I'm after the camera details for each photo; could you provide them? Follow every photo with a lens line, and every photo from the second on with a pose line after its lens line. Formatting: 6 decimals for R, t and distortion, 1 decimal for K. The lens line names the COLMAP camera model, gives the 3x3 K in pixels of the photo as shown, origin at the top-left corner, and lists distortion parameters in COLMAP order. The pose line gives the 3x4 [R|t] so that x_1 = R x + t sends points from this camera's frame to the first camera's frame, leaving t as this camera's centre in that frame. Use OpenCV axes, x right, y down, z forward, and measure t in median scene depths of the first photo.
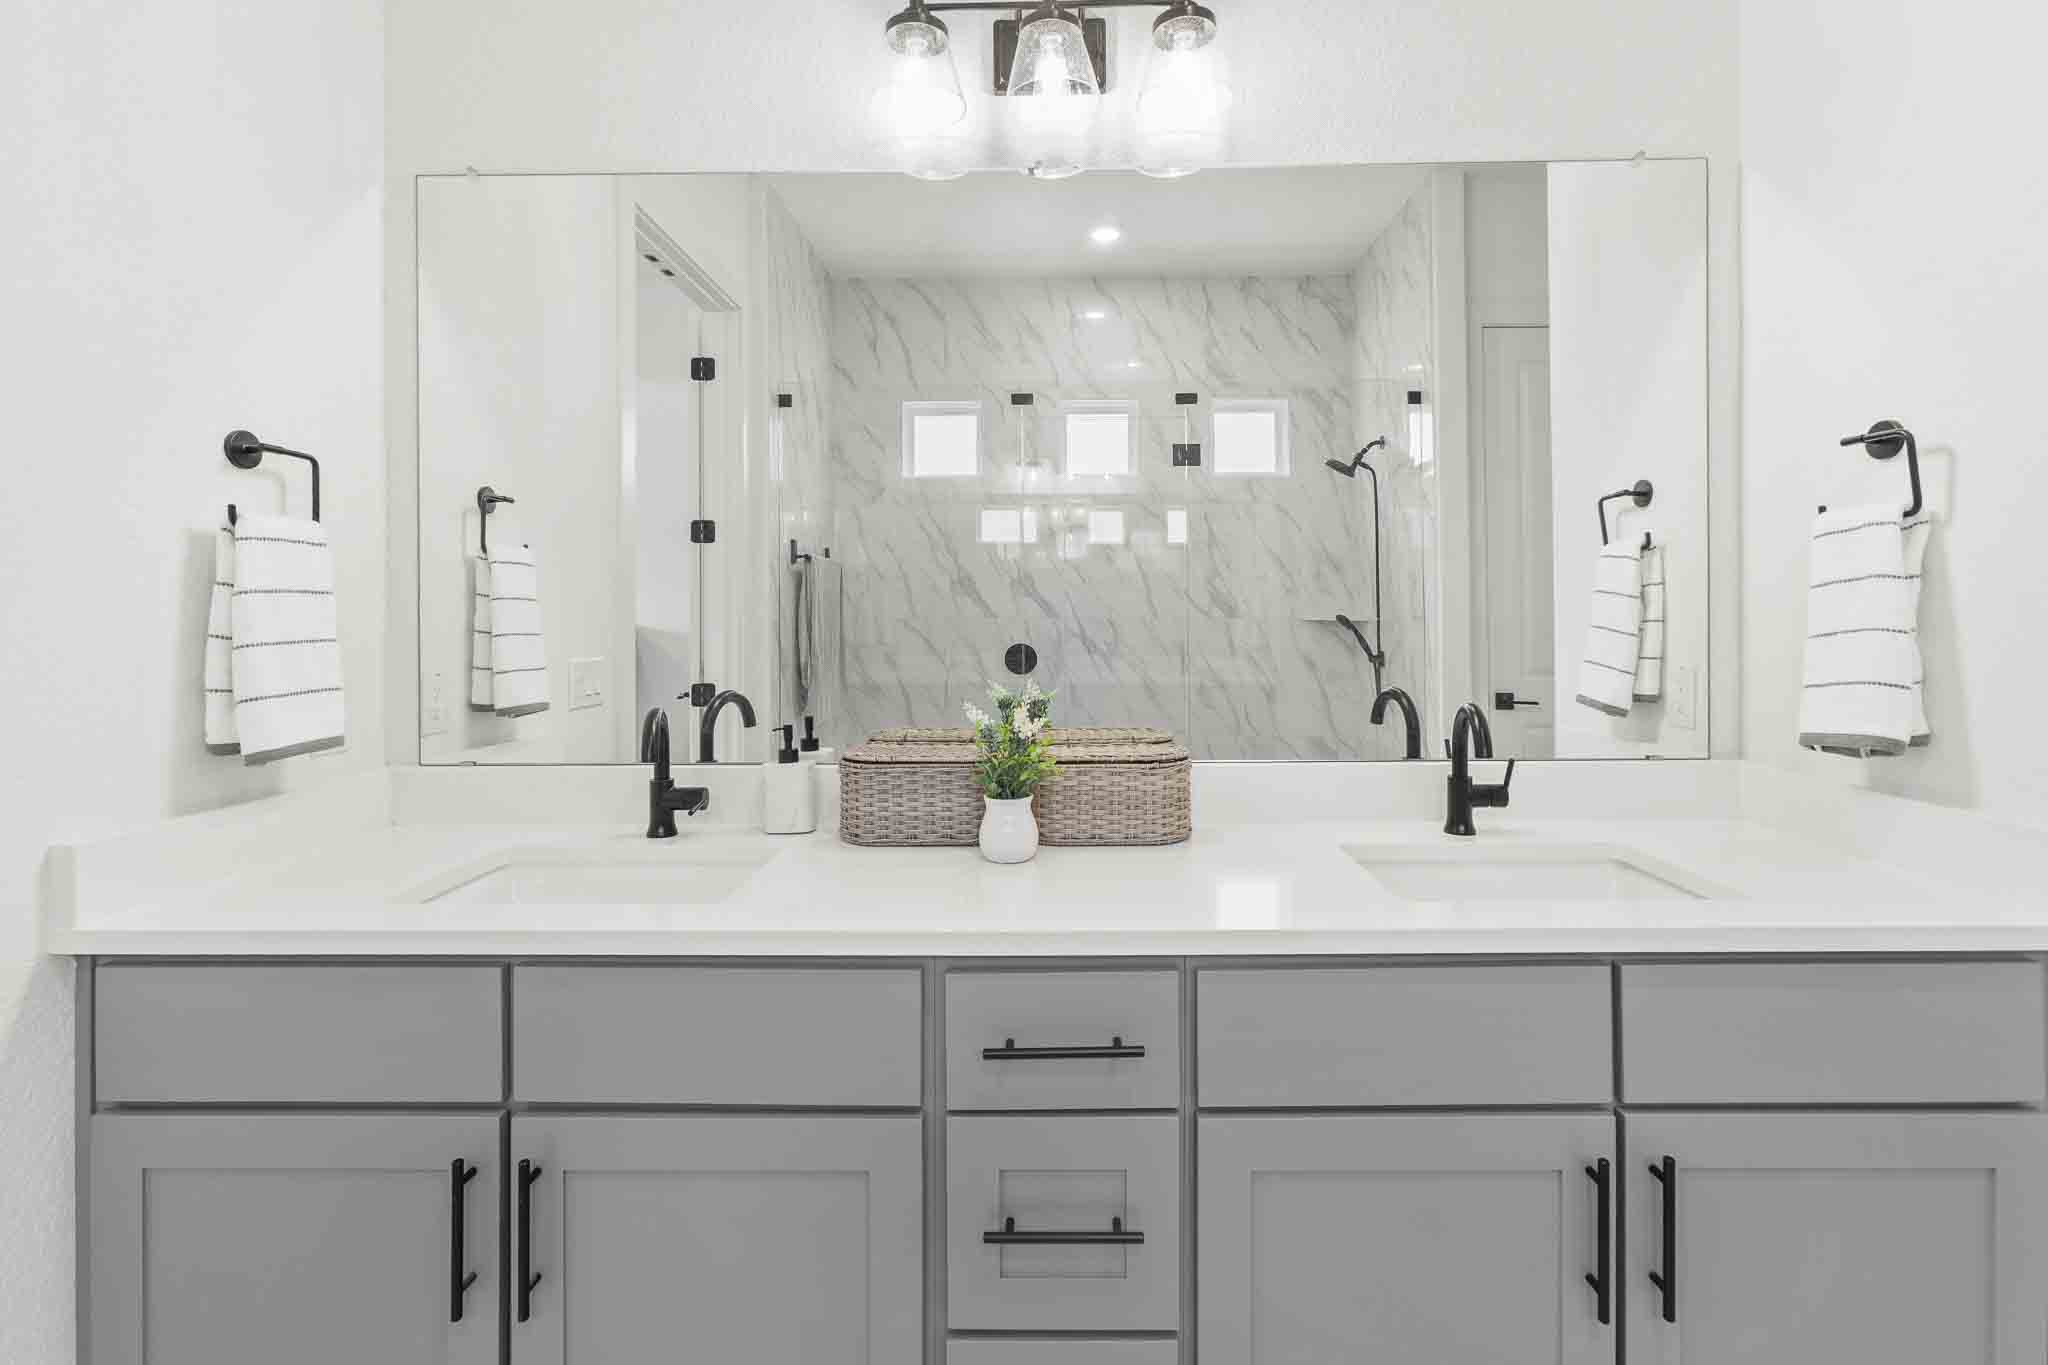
lens RADIAL K [[936.7, 0, 1027.3], [0, 936.7, 644.6], [0, 0, 1]] dist [-0.001987, 0.000169]
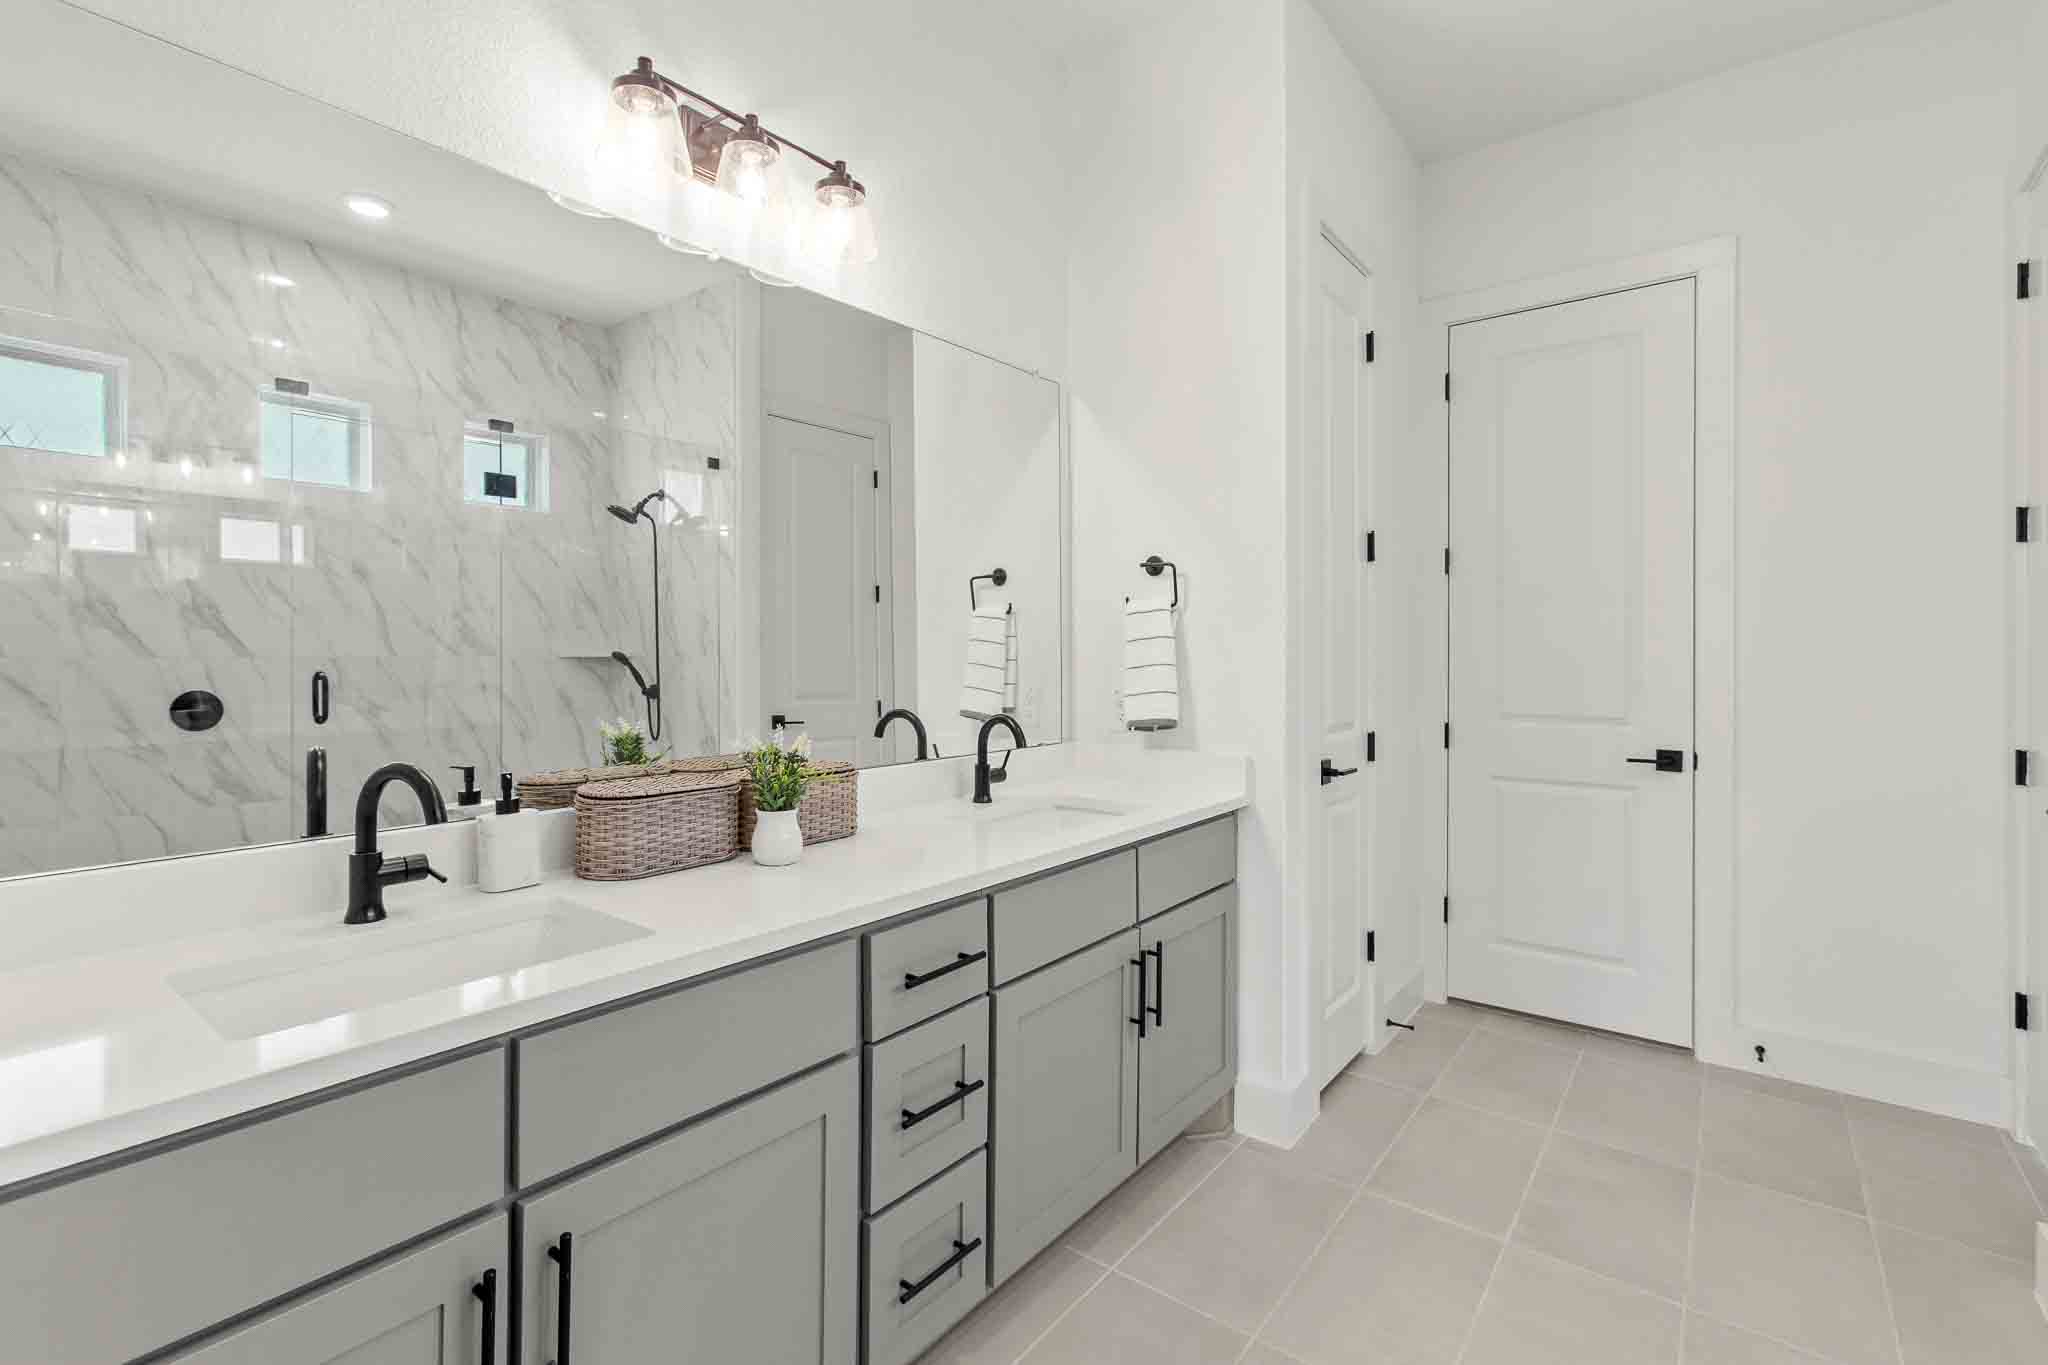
lens RADIAL K [[925.5, 0, 1012.6], [0, 925.5, 672.2], [0, 0, 1]] dist [-0.000952, 0.008989]
pose [[0.630623, -0.012290, 0.775992, -0.533522], [0.020823, 0.999783, -0.001088, -0.002496], [-0.775810, 0.016845, 0.630742, 0.023221]]
